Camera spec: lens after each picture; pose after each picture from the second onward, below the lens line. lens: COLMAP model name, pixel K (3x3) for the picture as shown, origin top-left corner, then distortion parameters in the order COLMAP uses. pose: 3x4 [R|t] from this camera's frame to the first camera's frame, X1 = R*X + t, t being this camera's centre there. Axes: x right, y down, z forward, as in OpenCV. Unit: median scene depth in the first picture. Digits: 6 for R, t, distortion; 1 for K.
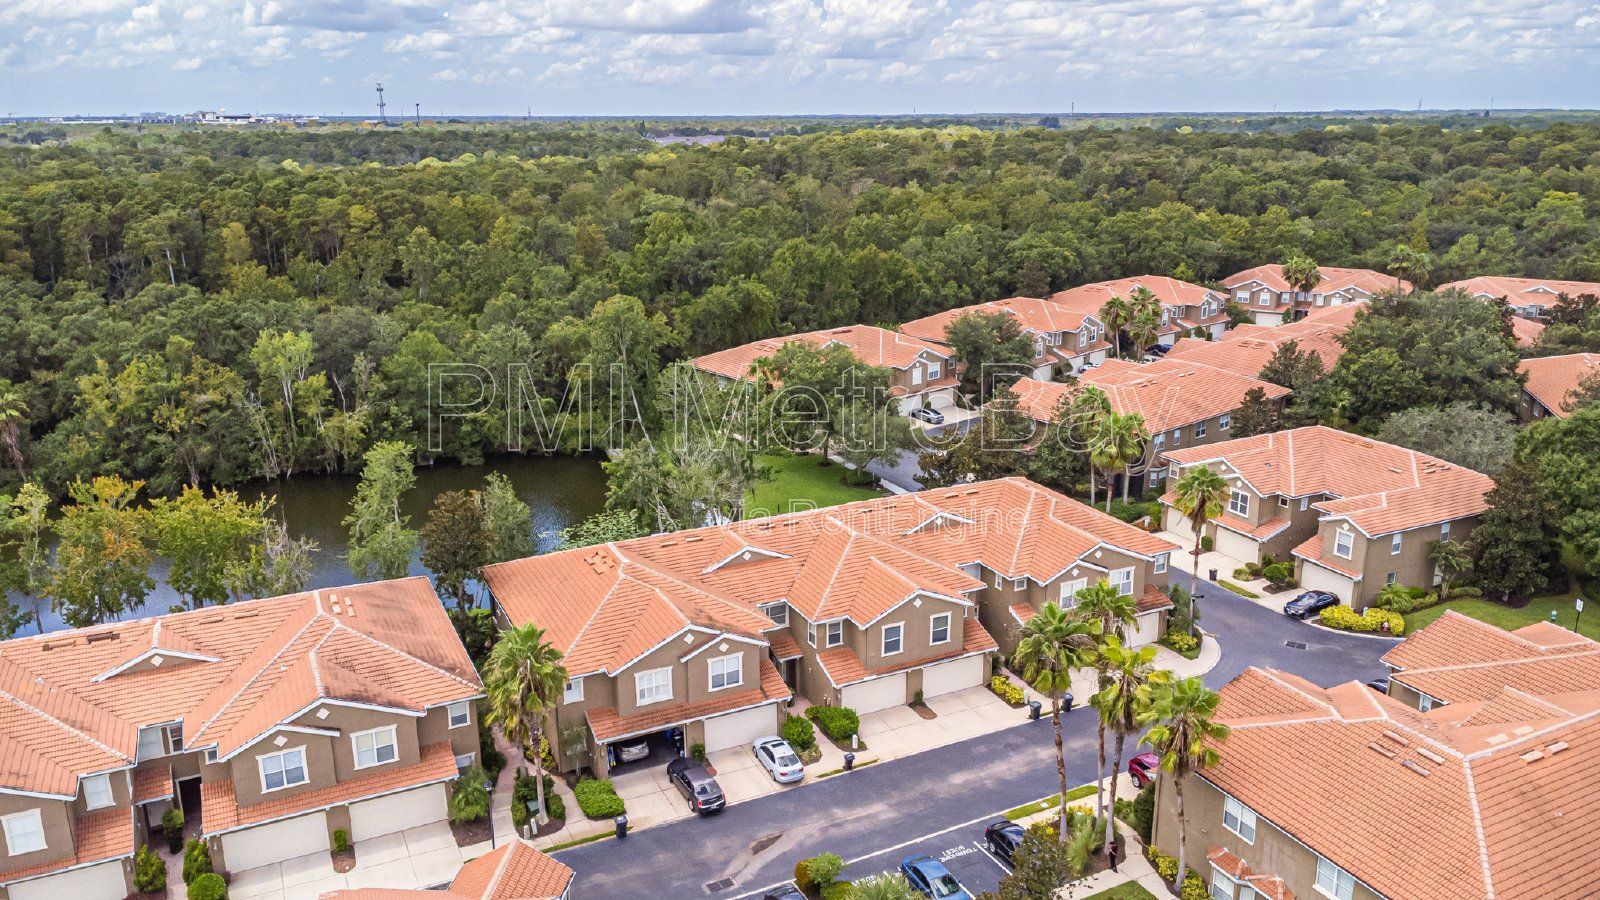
lens RADIAL K [[1236.6, 0, 793.2], [0, 1236.6, 452.6], [0, 0, 1]] dist [0.024319, -0.004759]
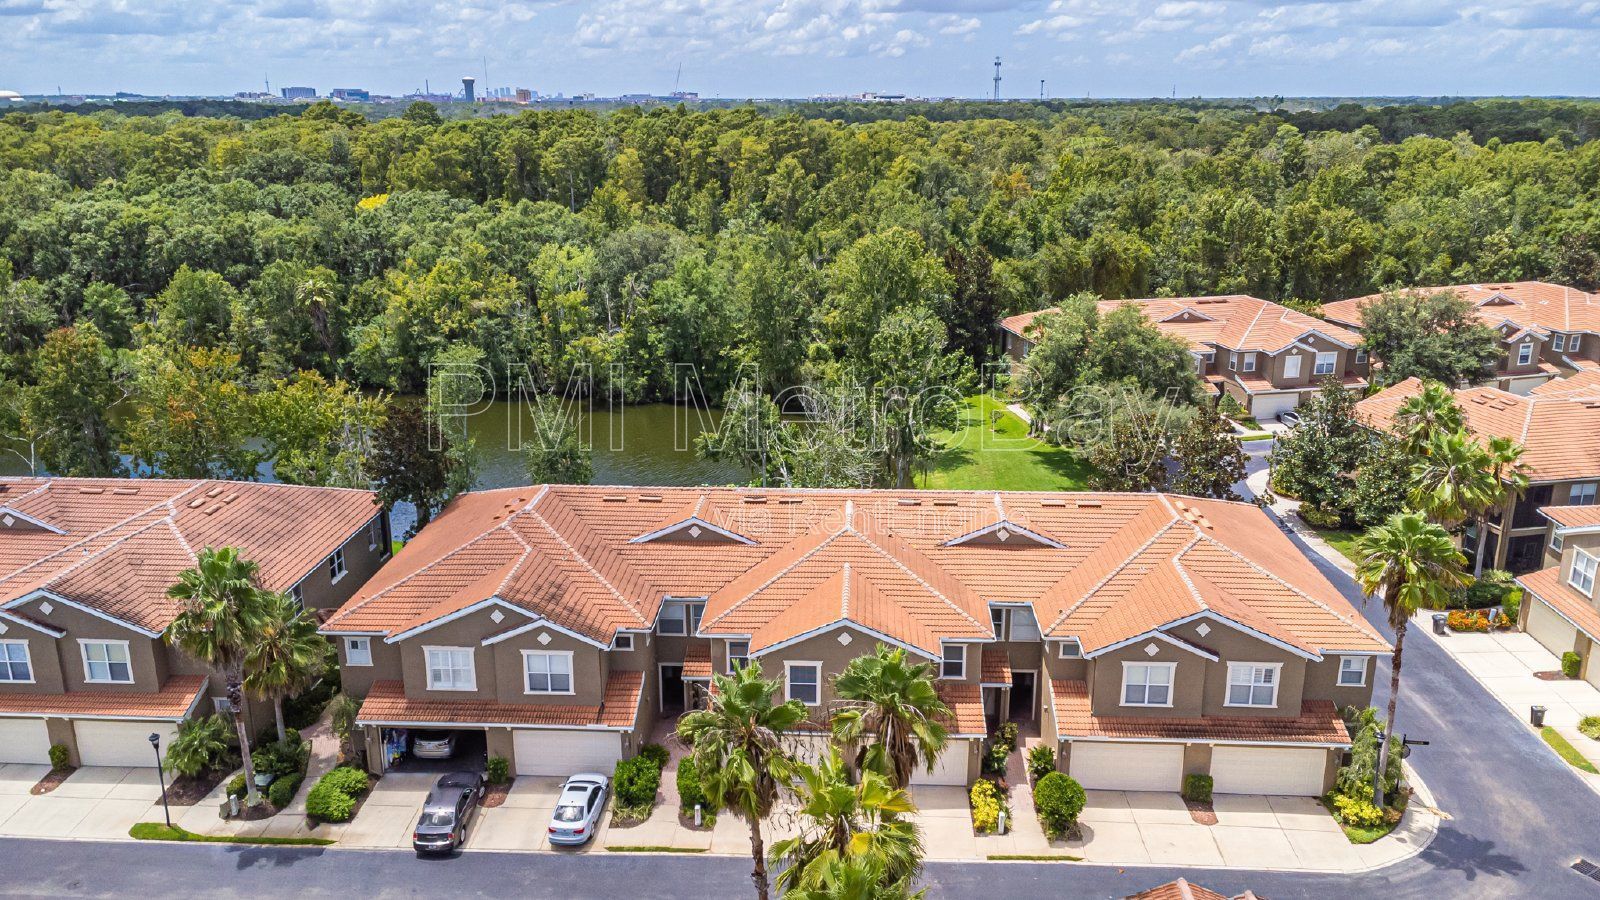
lens RADIAL K [[1236.6, 0, 793.2], [0, 1236.6, 452.6], [0, 0, 1]] dist [0.024319, -0.004759]
pose [[0.869494, 0.140340, -0.473588, 0.404041], [-0.136777, 0.989704, 0.042163, -0.002913], [0.474629, 0.028115, 0.879737, 0.421022]]
